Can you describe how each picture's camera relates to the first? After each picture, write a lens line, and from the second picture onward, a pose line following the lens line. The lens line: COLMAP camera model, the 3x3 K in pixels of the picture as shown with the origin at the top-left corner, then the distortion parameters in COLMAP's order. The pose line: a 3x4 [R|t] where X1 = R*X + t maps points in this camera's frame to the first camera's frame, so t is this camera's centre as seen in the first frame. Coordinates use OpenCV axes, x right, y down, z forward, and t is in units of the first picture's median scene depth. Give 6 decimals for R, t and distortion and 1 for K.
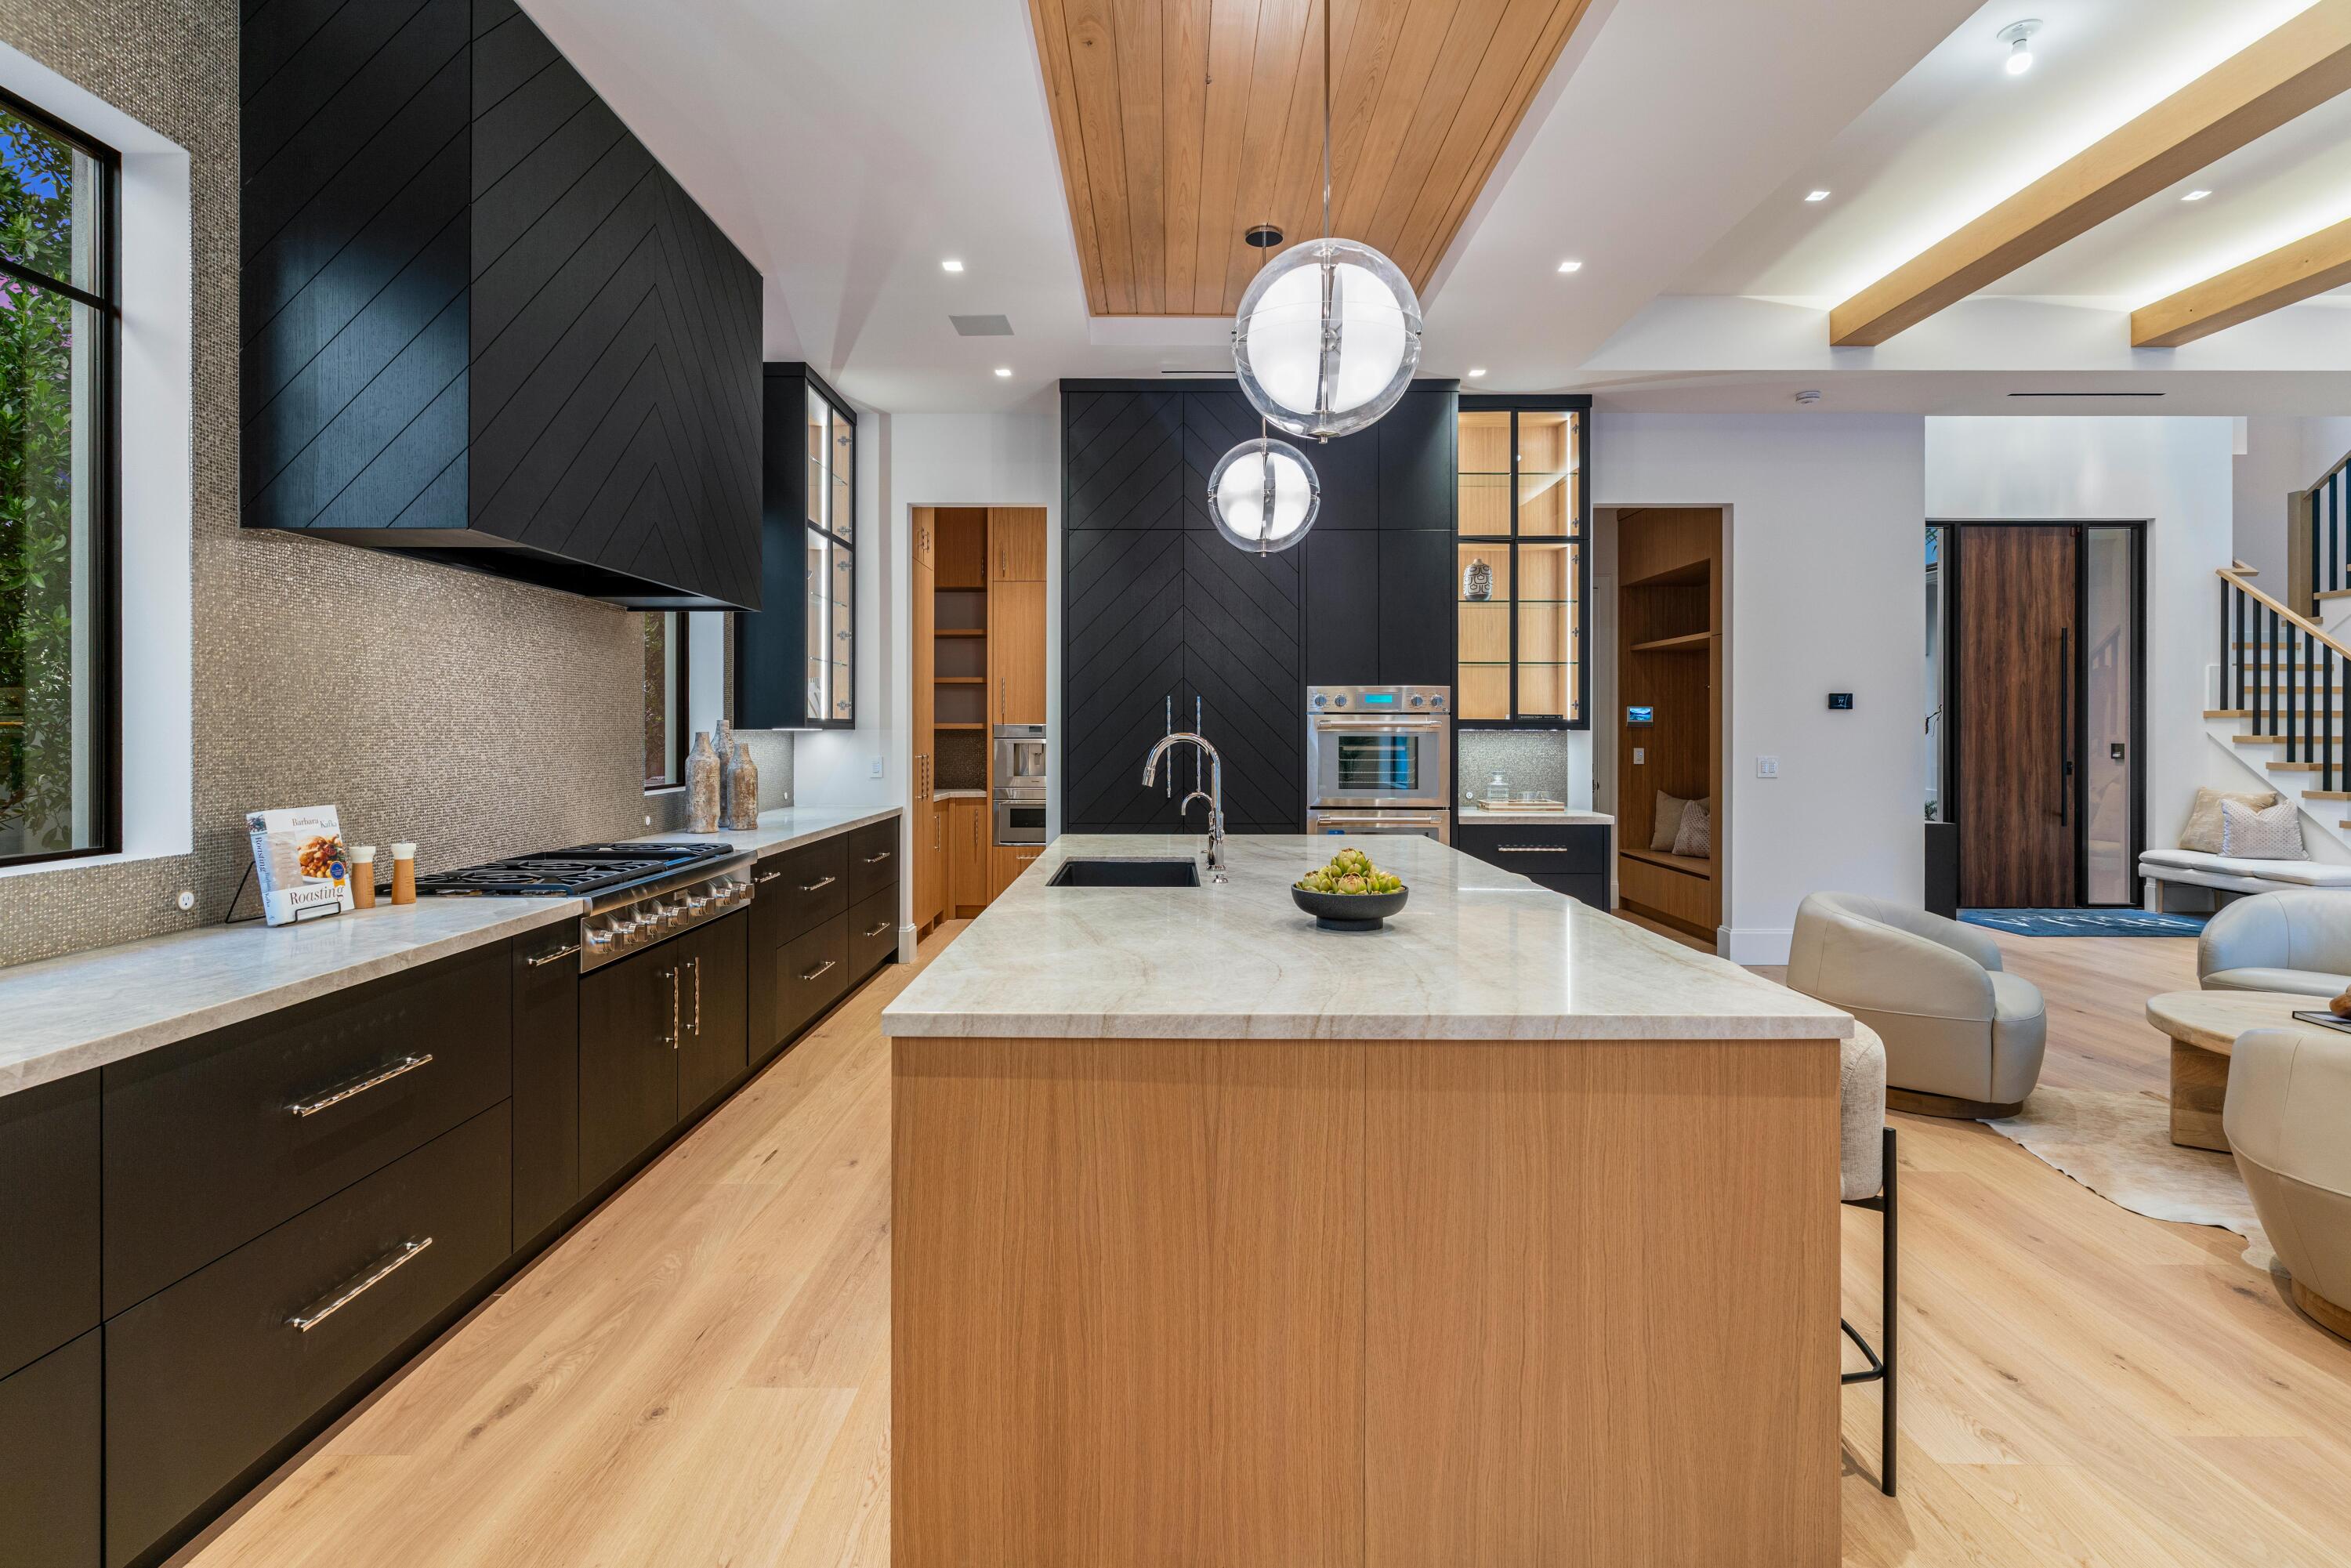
lens RADIAL K [[1132.5, 0, 1164.4], [0, 1132.5, 727.1], [0, 0, 1]] dist [0.001961, 0.000479]
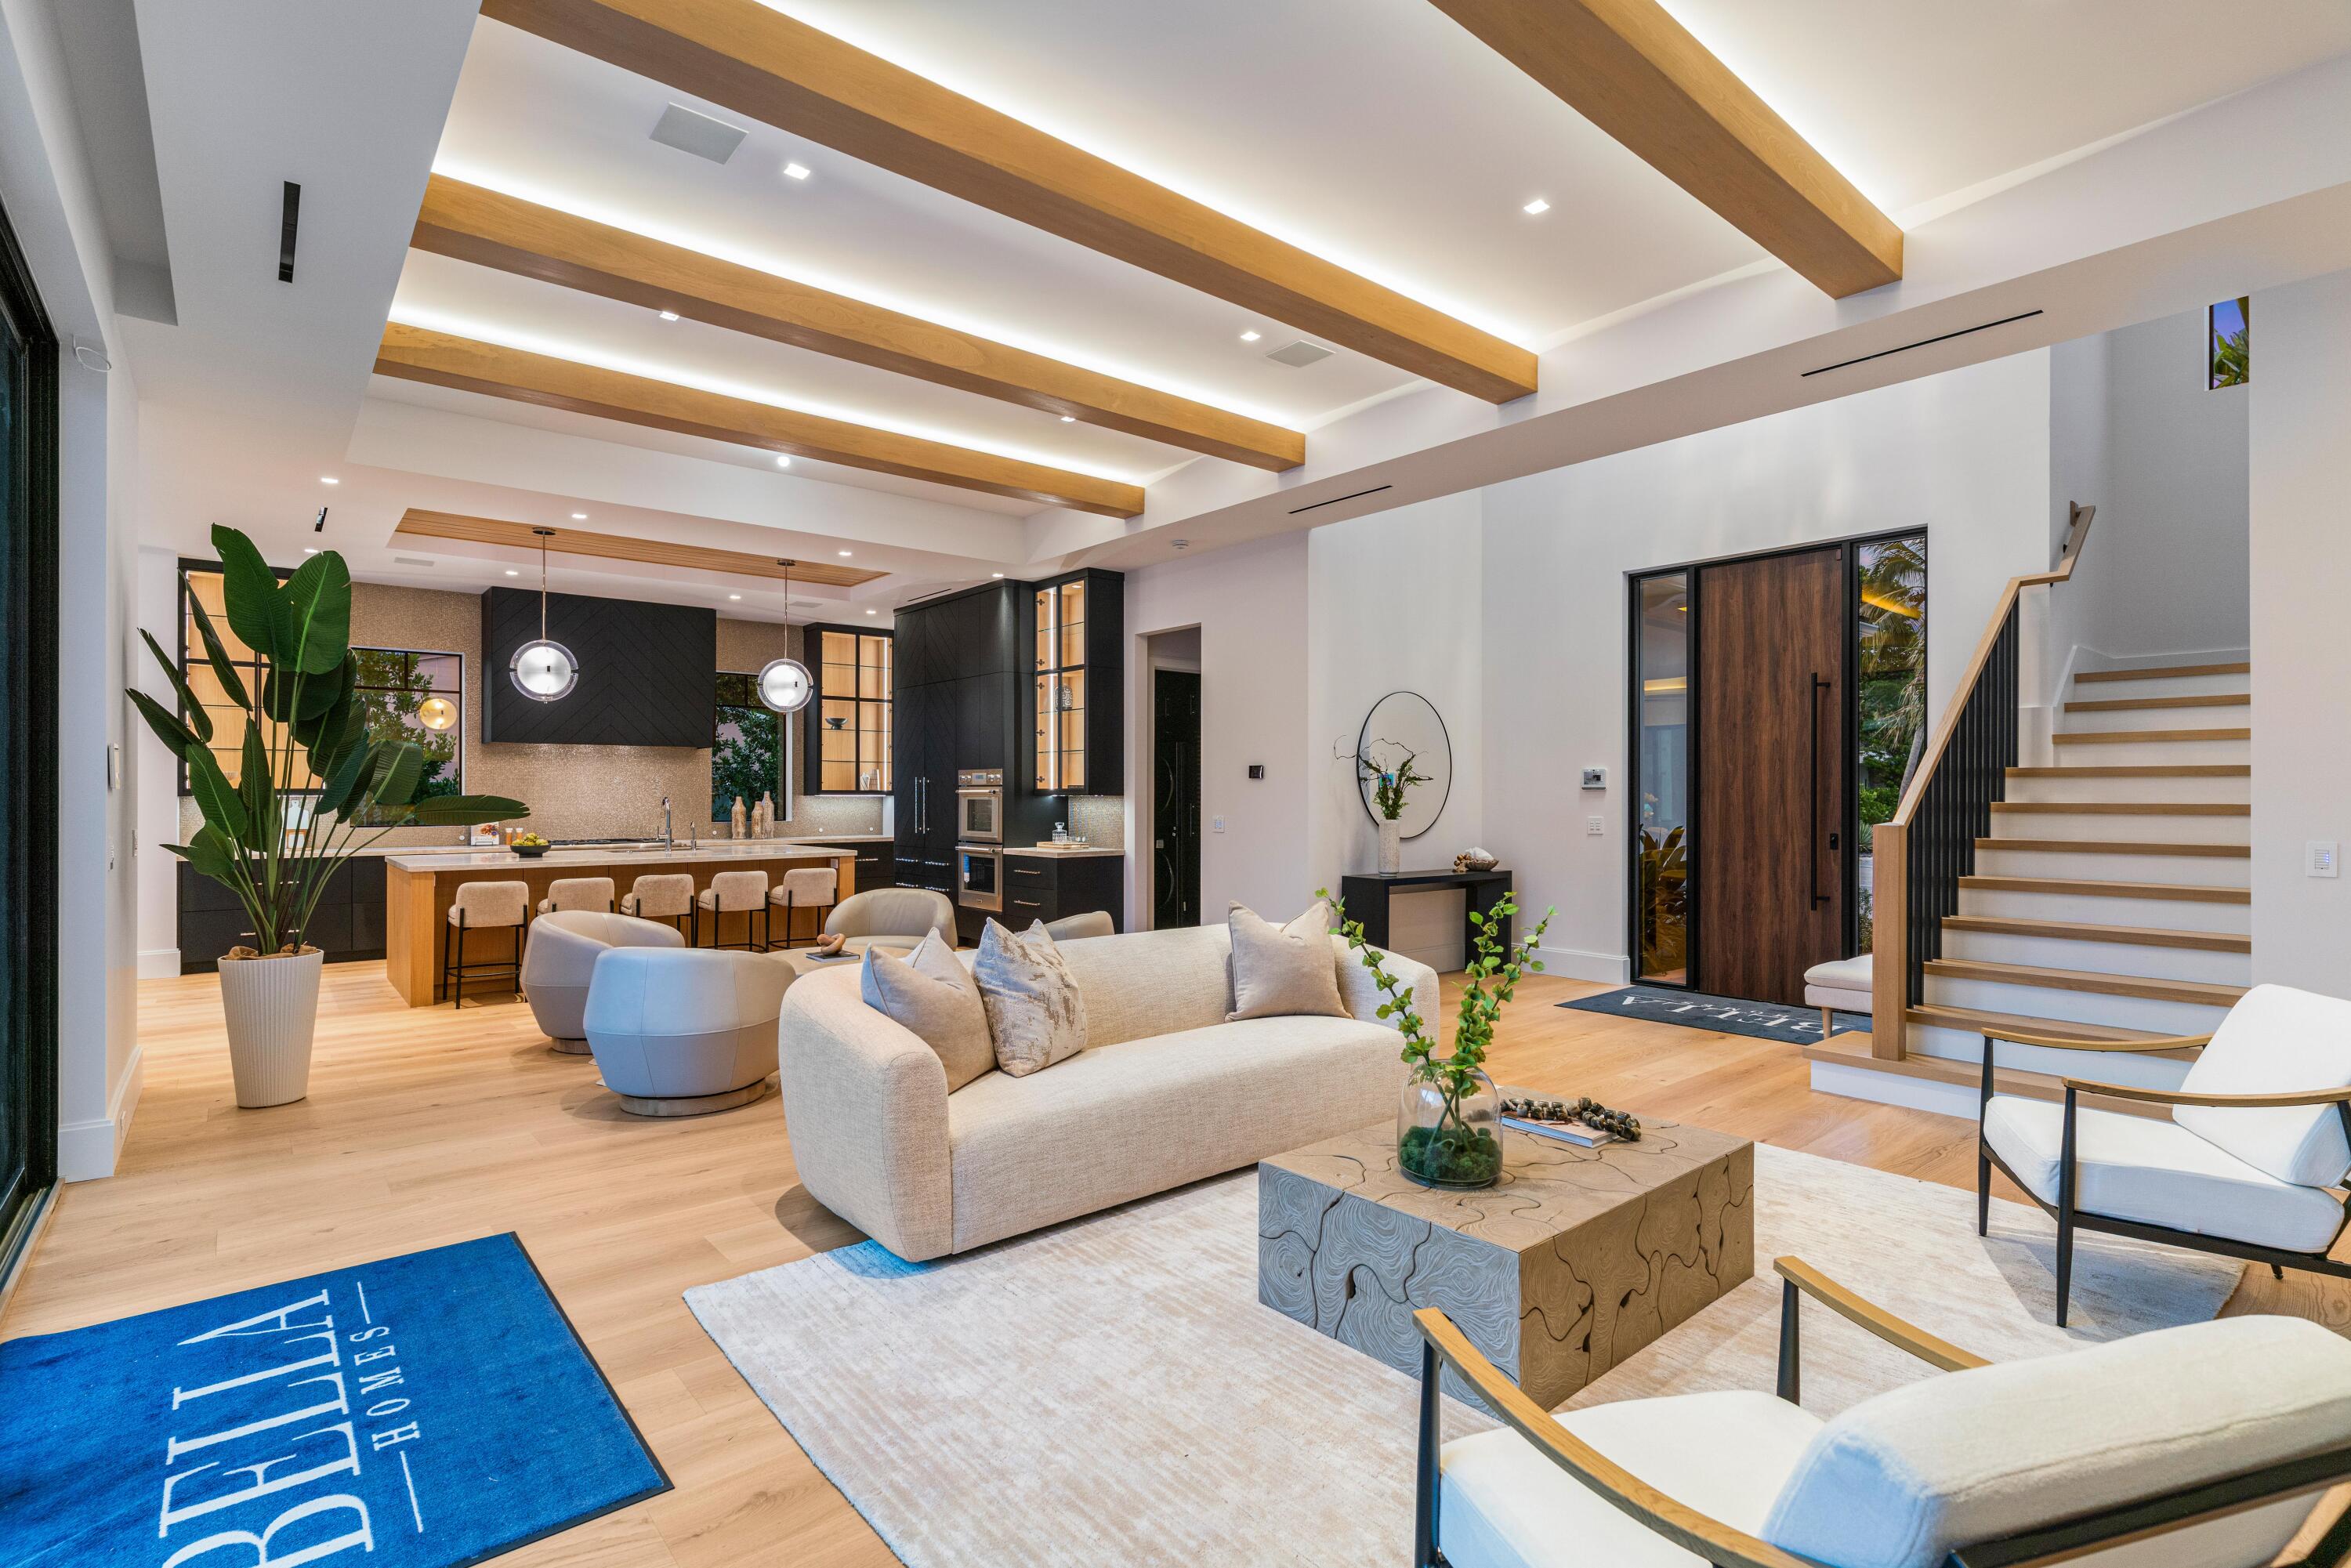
lens RADIAL K [[1106.8, 0, 1163.5], [0, 1106.8, 787.1], [0, 0, 1]] dist [-0.000364, -0.000306]
pose [[0.643149, -0.007099, -0.765708, 1.610740], [0.002015, 0.999969, -0.007578, 0.002620], [0.765739, 0.003330, 0.643143, 0.158577]]
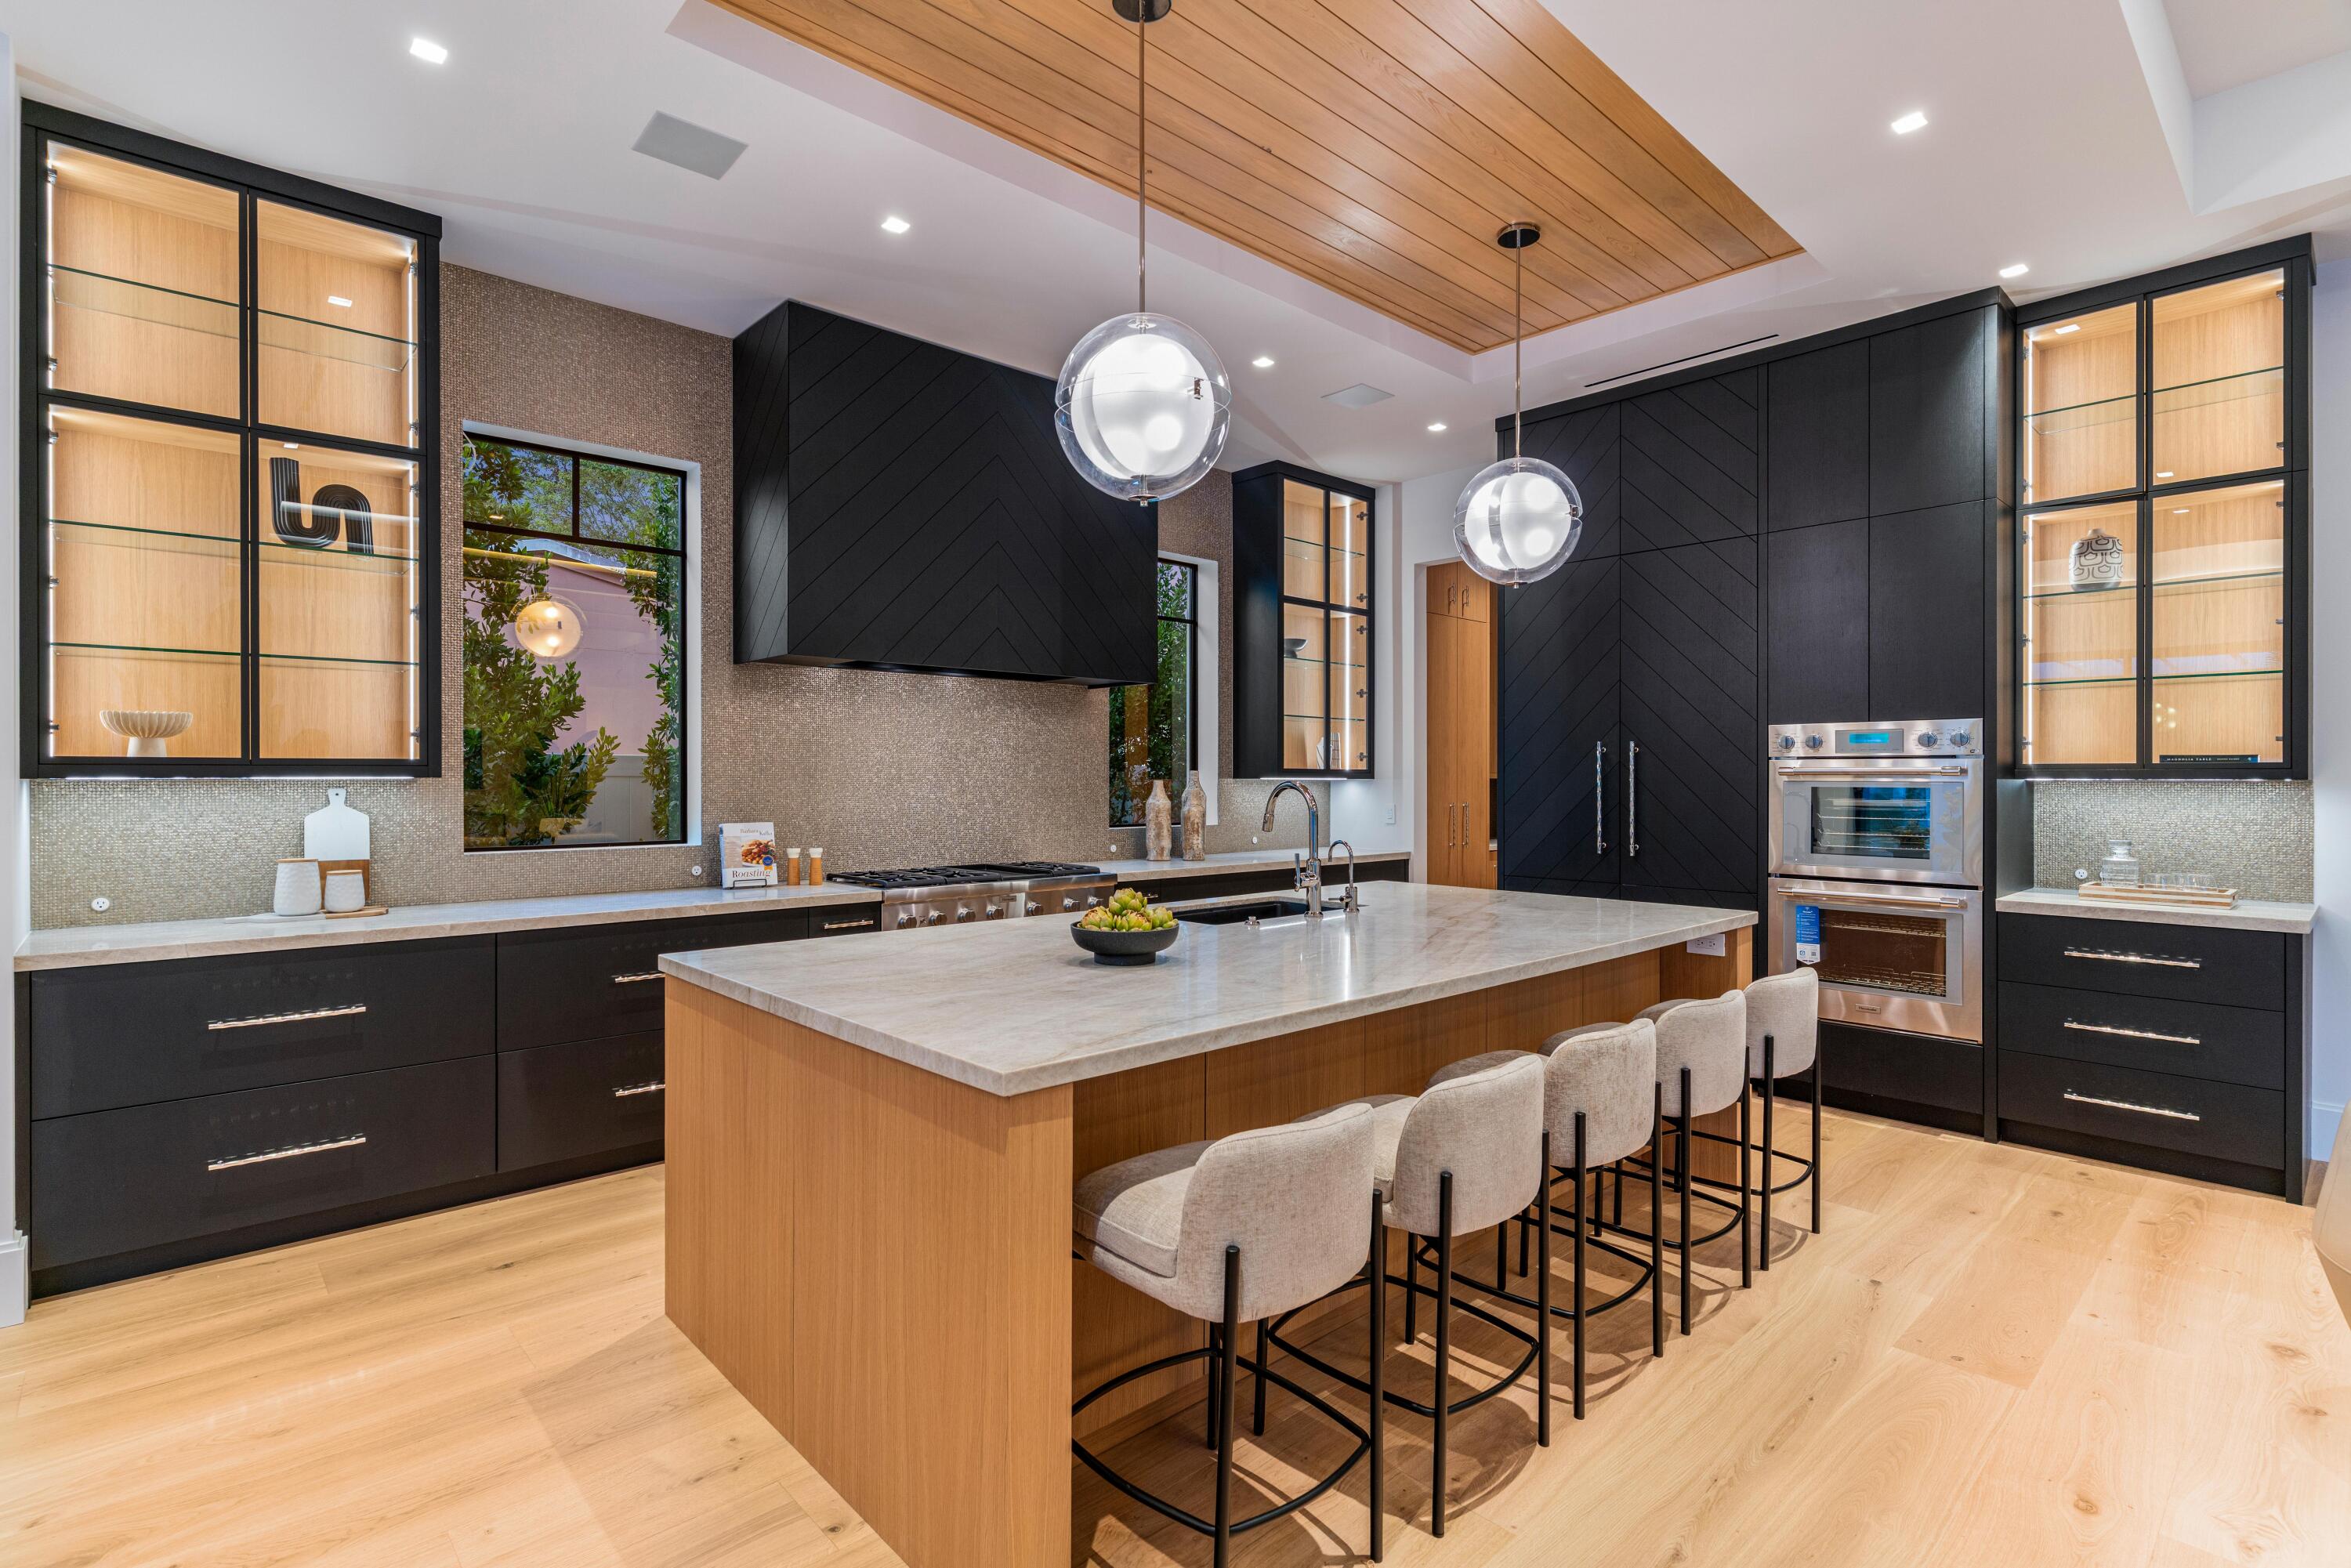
lens RADIAL K [[1114.1, 0, 1163.9], [0, 1114.1, 778.9], [0, 0, 1]] dist [-0.000766, -0.000083]
pose [[0.678498, -0.000764, -0.734602, 0.417593], [0.000968, 1.000000, -0.000147, 0.001990], [0.734602, -0.000611, 0.678499, 0.139463]]
